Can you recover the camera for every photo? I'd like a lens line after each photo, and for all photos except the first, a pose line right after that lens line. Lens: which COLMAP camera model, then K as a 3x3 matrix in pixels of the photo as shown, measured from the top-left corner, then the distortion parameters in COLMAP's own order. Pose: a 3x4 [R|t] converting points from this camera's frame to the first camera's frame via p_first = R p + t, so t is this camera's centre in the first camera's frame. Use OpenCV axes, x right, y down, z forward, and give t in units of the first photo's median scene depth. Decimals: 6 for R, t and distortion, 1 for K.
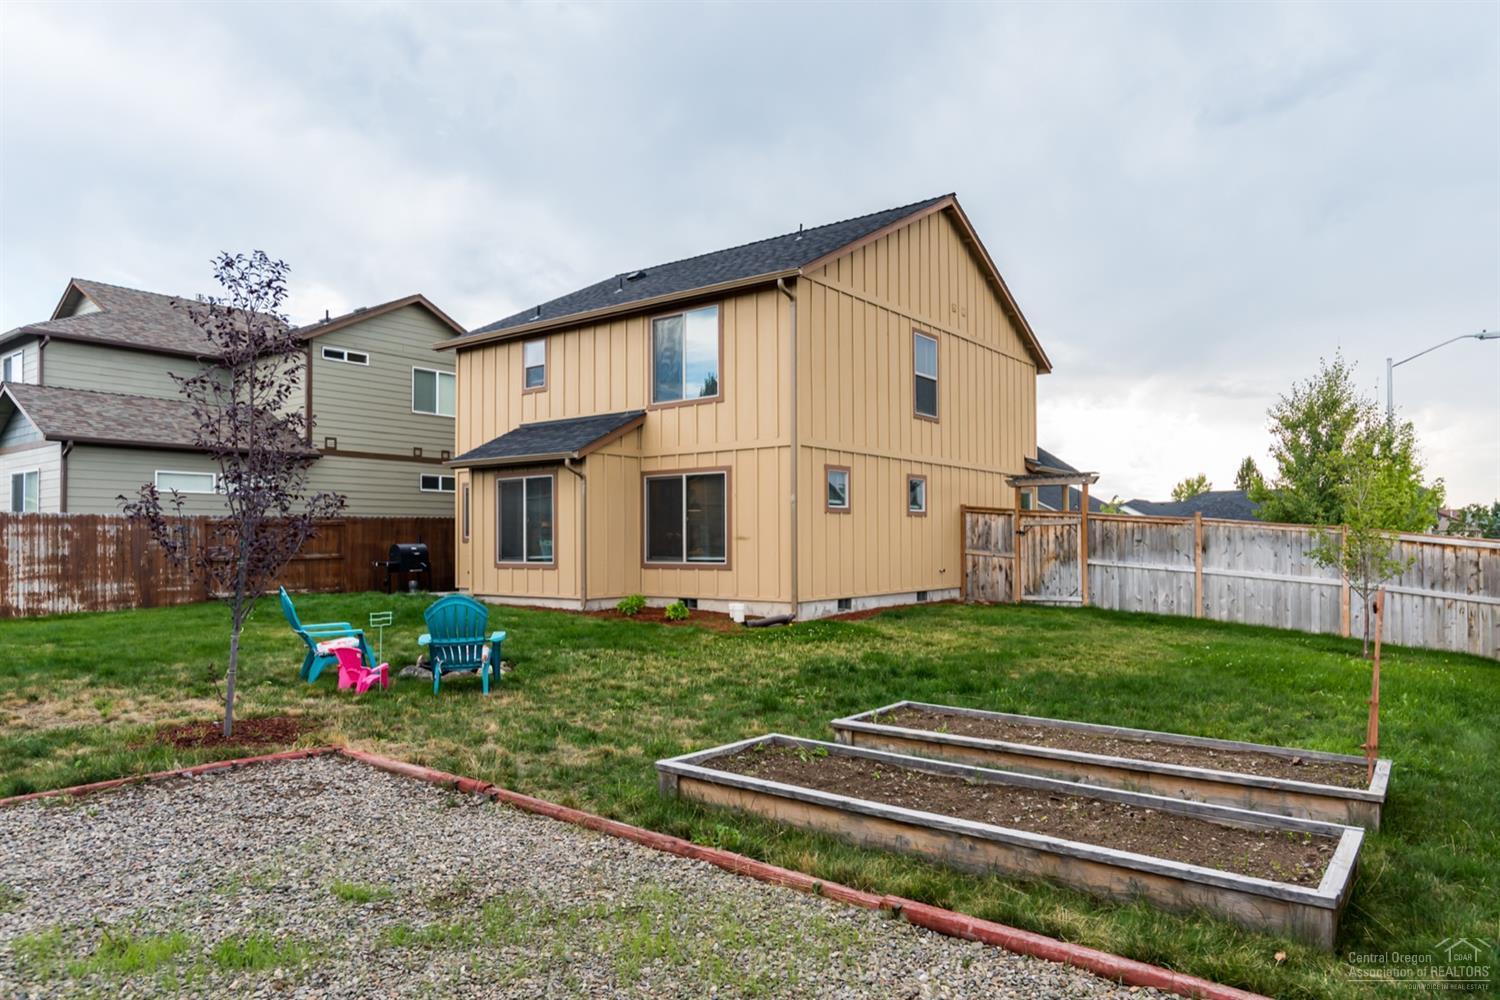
lens RADIAL K [[940.1, 0, 750.6], [0, 940.1, 508.0], [0, 0, 1]] dist [-0.010237, 0.000328]
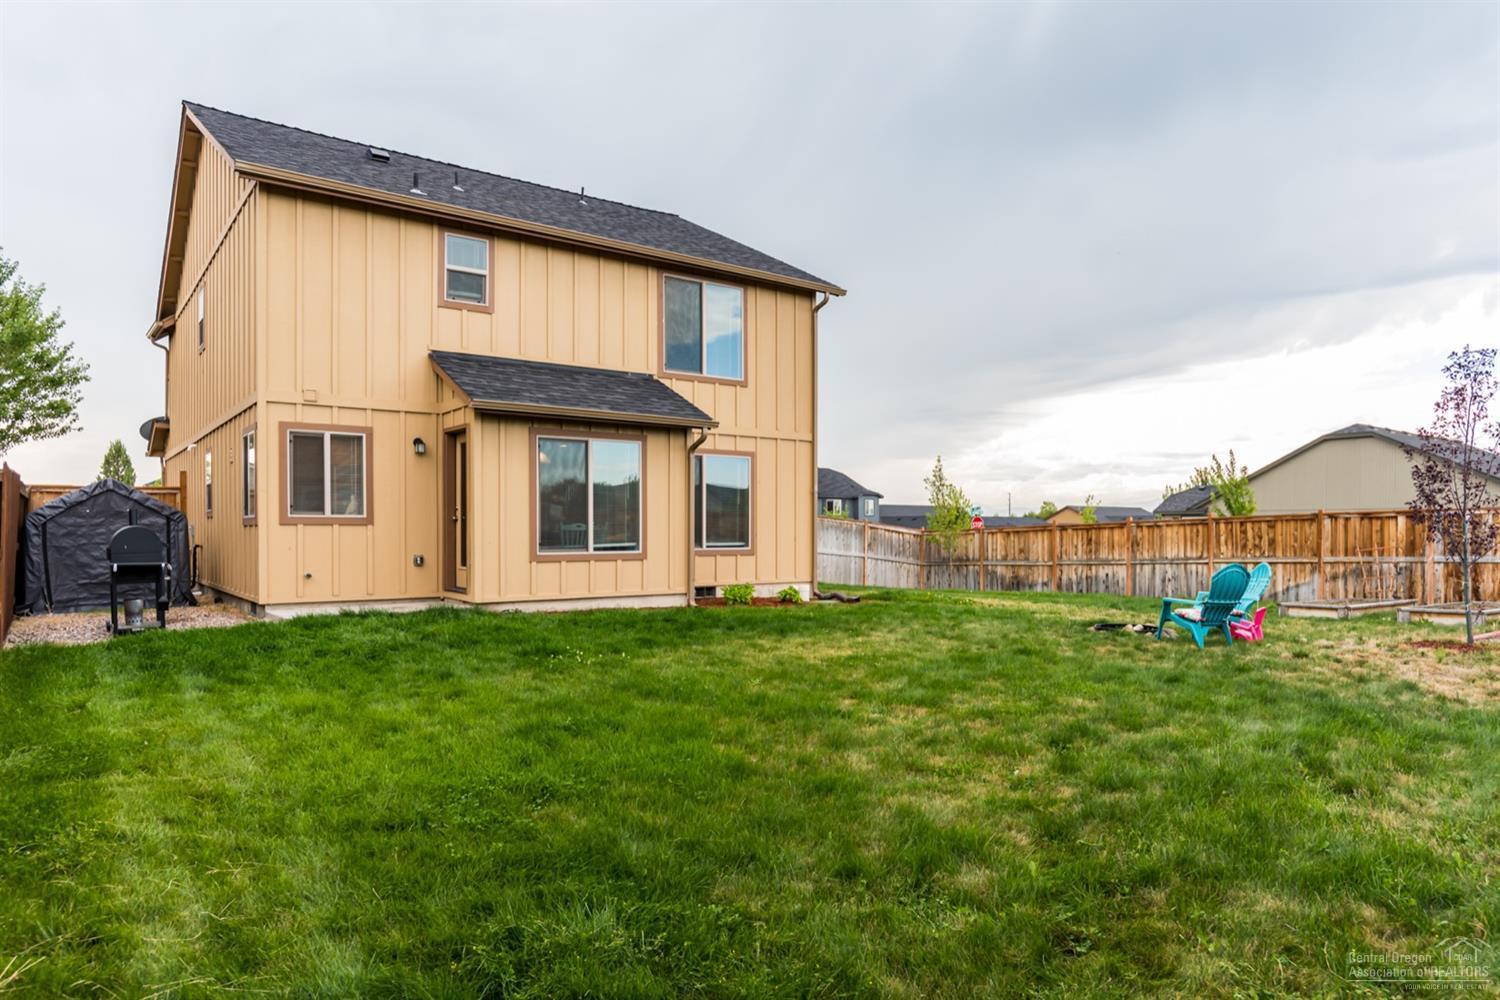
lens RADIAL K [[940.1, 0, 753.8], [0, 940.1, 536.0], [0, 0, 1]] dist [-0.010237, 0.000328]
pose [[0.285744, -0.003529, 0.958299, -0.902424], [-0.040855, 0.999039, 0.015861, 0.026237], [-0.957435, -0.043683, 0.285325, 0.639792]]
